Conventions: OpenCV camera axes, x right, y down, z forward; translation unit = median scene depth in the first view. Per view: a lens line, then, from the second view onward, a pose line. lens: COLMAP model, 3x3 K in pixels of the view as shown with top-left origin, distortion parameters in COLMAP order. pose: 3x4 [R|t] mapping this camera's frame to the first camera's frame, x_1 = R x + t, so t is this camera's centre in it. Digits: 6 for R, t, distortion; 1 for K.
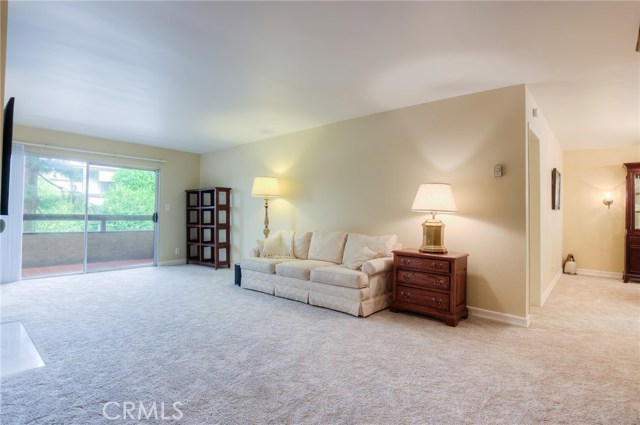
lens RADIAL K [[328.7, 0, 320.0], [0, 328.7, 212.5], [0, 0, 1]] dist [-0.003017, -0.001181]
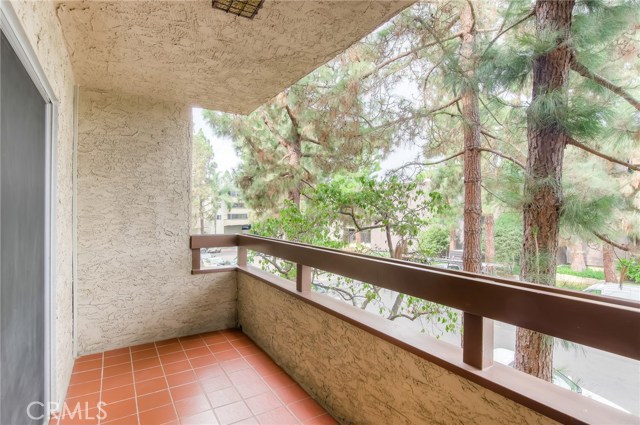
lens RADIAL K [[328.7, 0, 320.0], [0, 328.7, 212.5], [0, 0, 1]] dist [-0.003017, -0.001181]
pose [[-0.273251, -0.008314, -0.961907, -0.455053], [-0.006681, 0.999955, -0.006745, -0.032207], [0.961920, 0.004584, -0.273294, 0.971393]]
